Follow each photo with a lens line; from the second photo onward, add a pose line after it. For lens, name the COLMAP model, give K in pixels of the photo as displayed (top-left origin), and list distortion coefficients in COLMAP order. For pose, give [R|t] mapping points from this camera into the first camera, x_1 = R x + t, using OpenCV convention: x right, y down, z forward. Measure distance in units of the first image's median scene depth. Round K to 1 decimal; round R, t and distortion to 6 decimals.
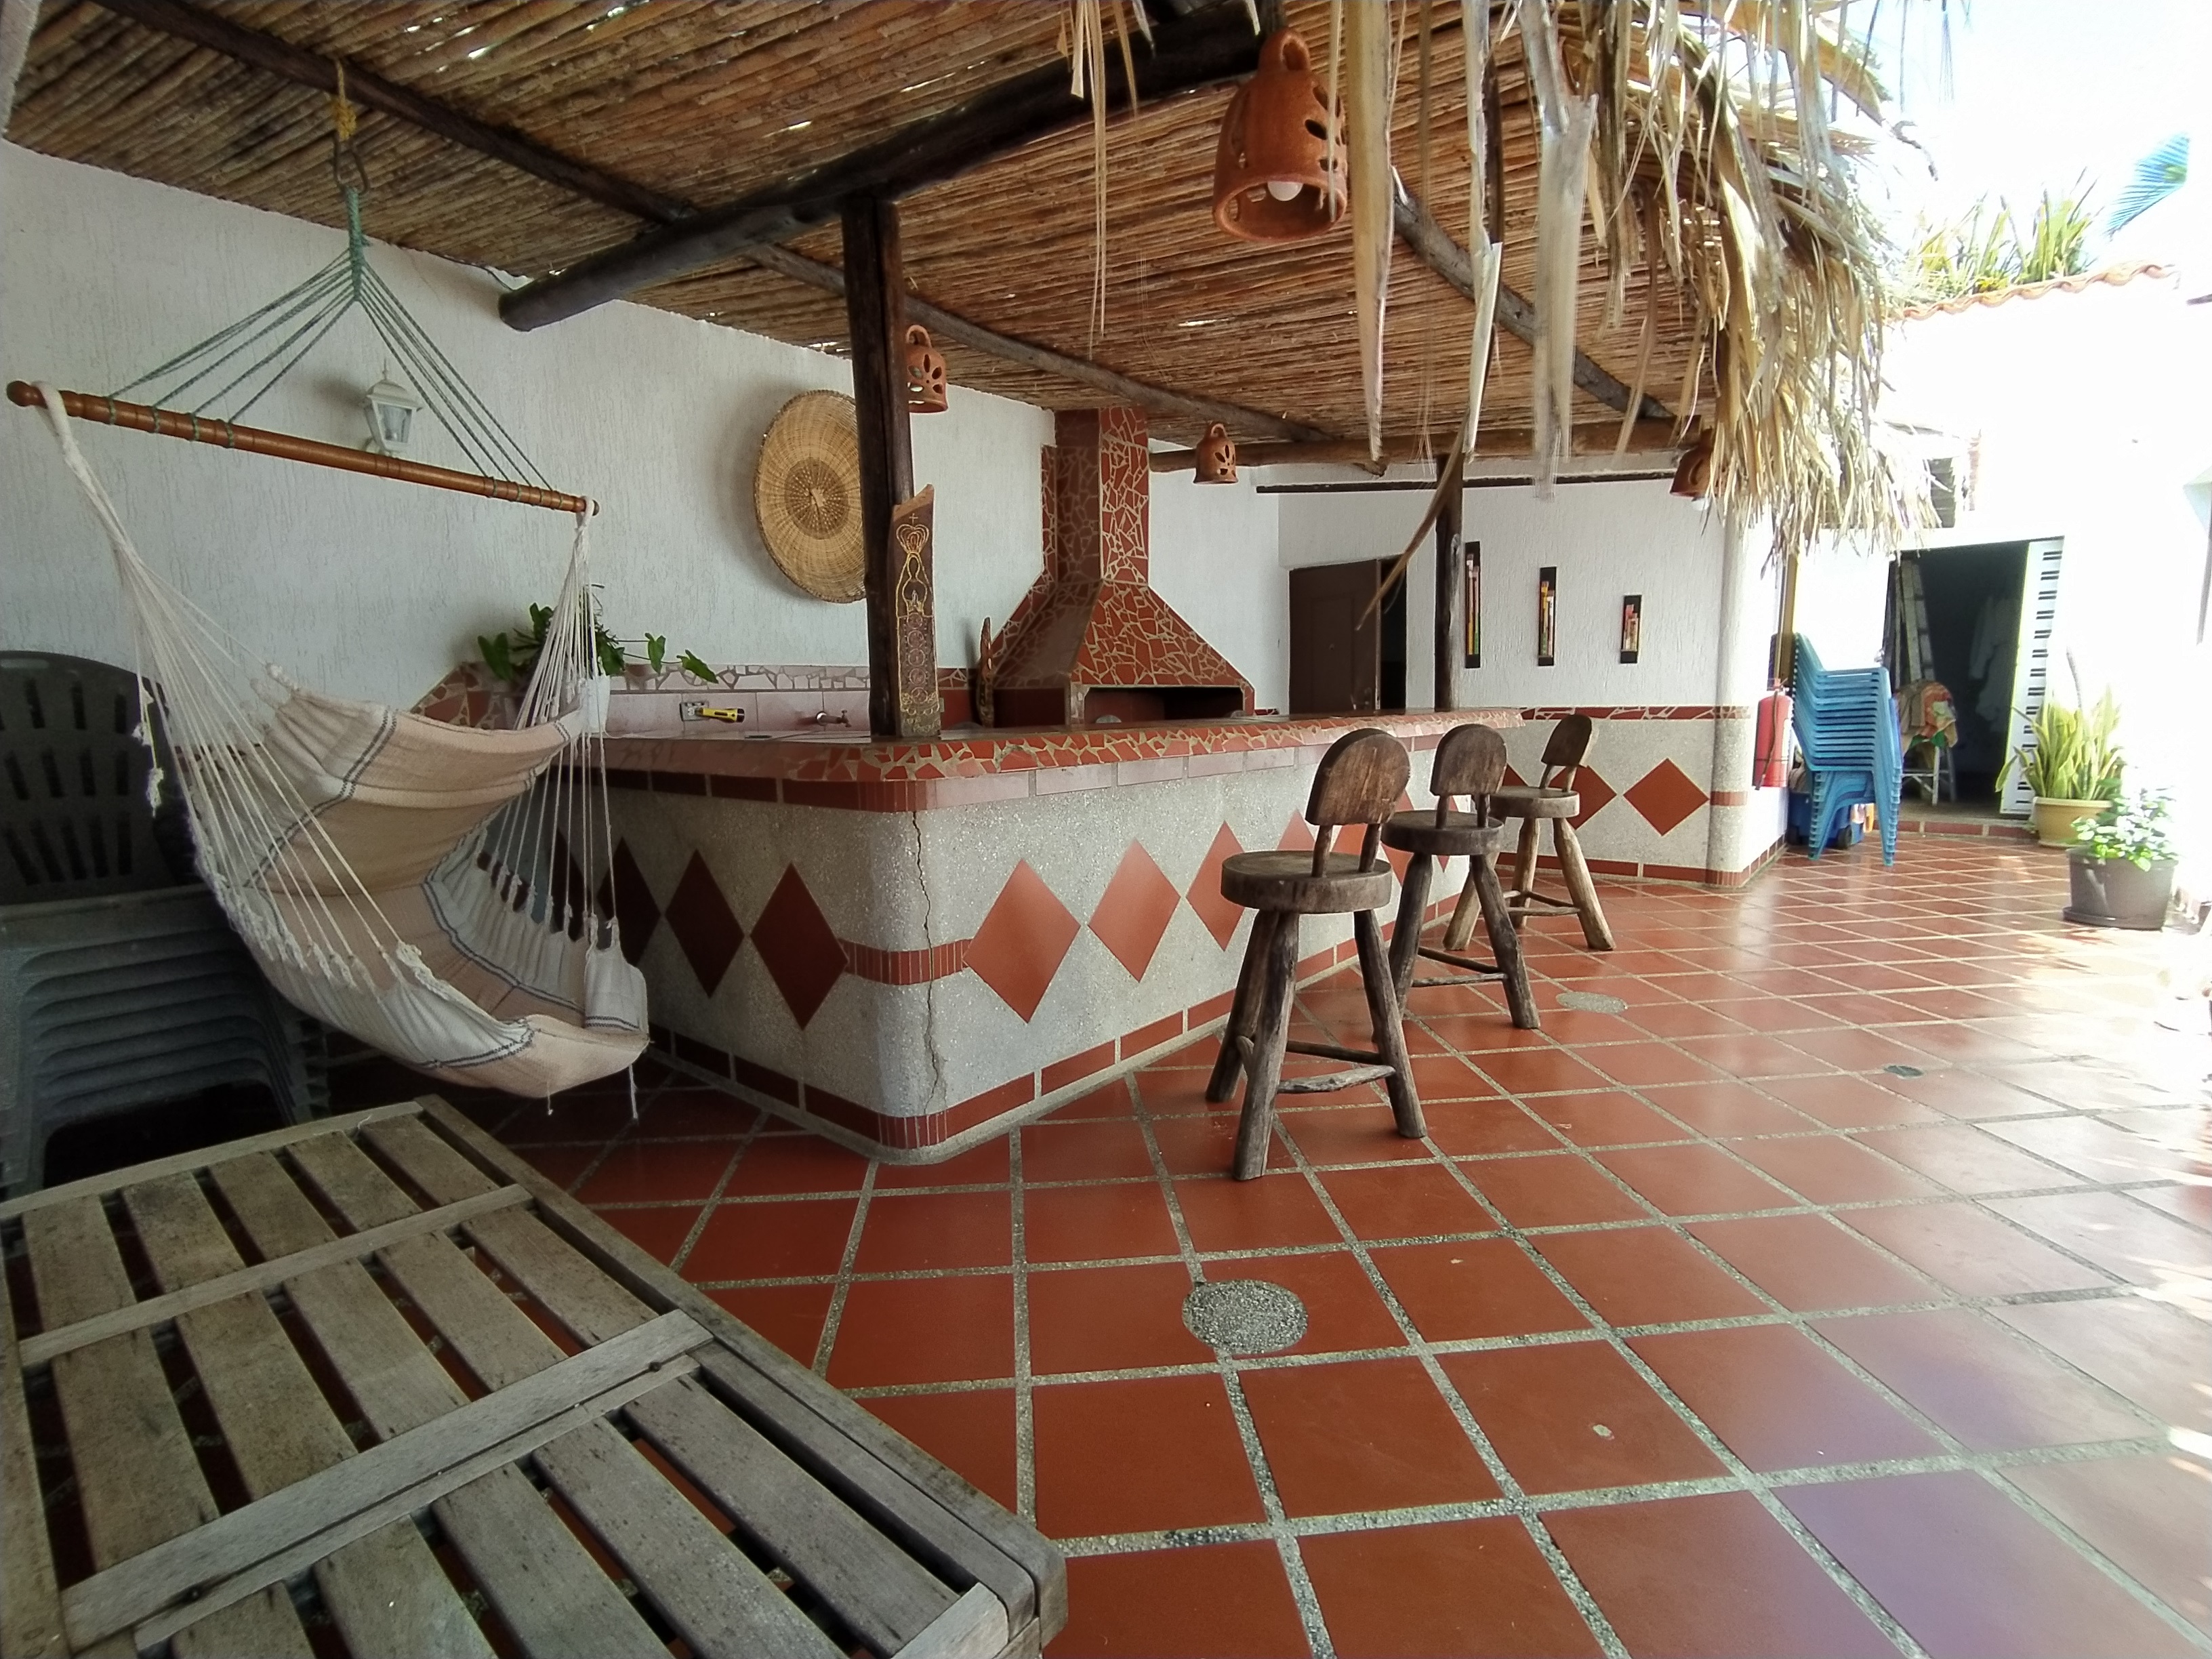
lens RADIAL K [[1061.0, 0, 1106.0], [0, 1061.0, 829.5], [0, 0, 1]] dist [-0.001054, 0.040010]
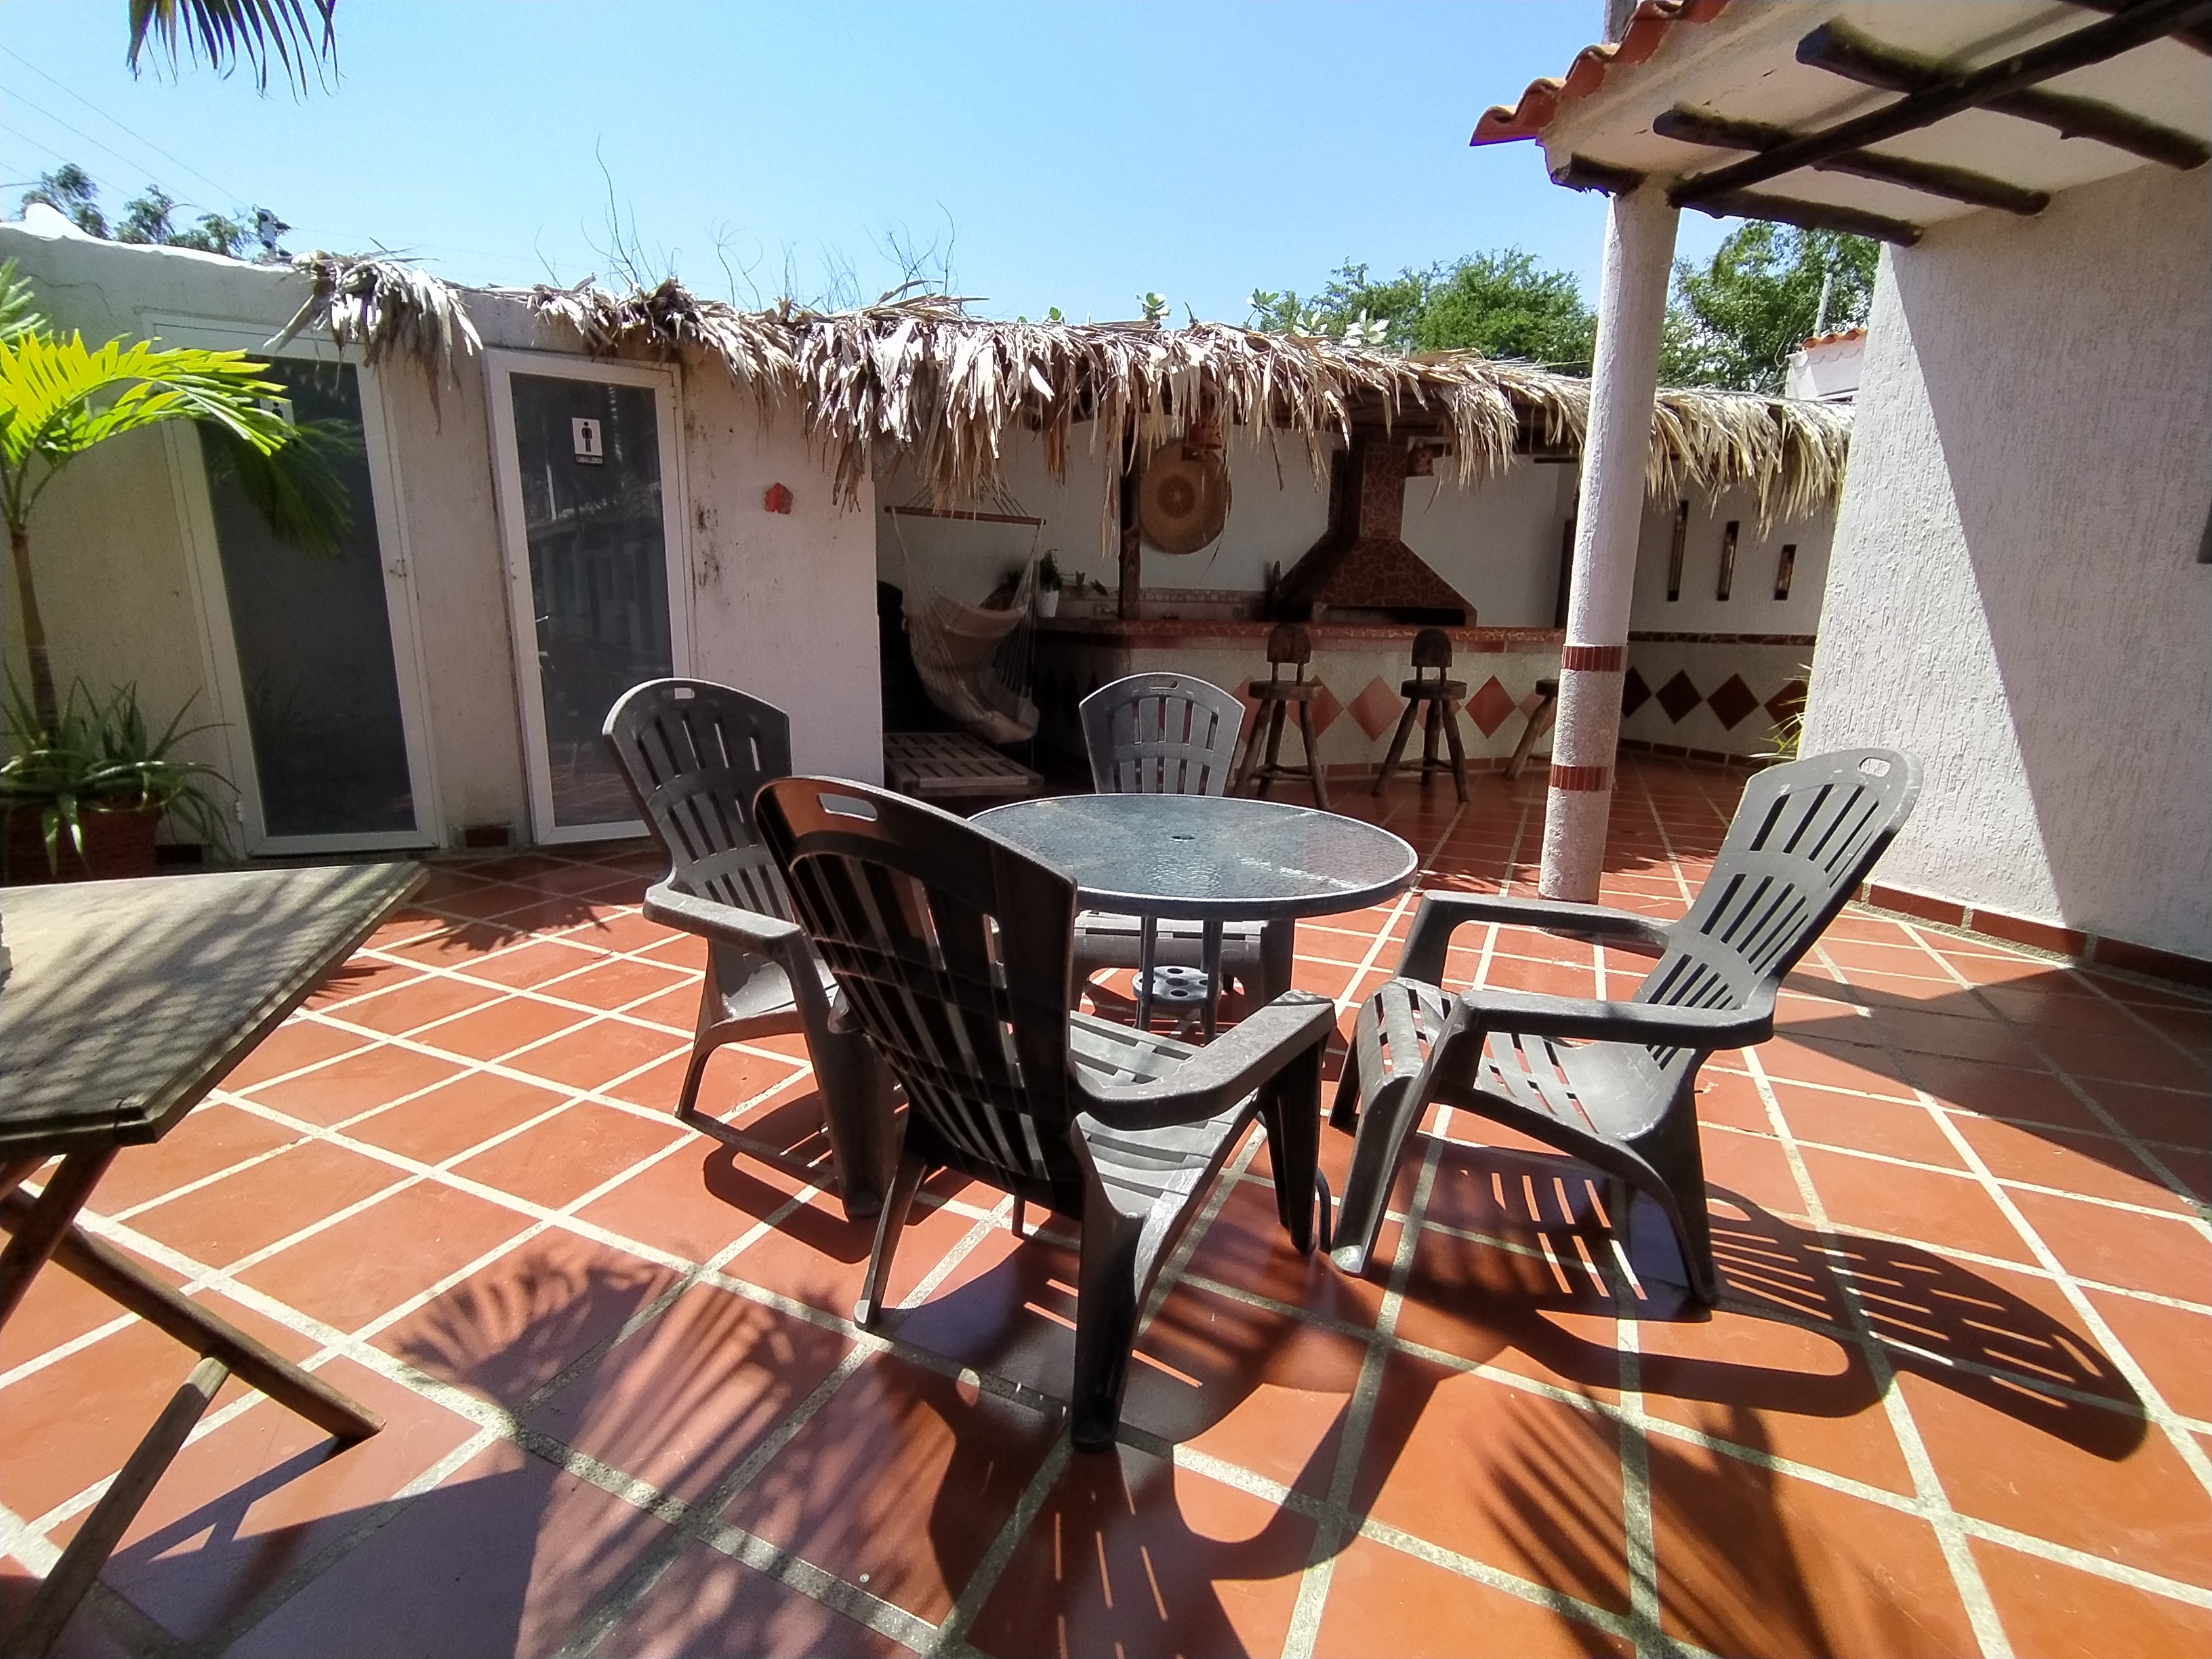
lens RADIAL K [[1061.0, 0, 1106.0], [0, 1061.0, 829.5], [0, 0, 1]] dist [-0.001054, 0.040010]
pose [[0.874534, 0.131148, -0.466895, 0.736607], [-0.095638, 0.990473, 0.099081, 0.119522], [0.475441, -0.041996, 0.878745, -0.929013]]
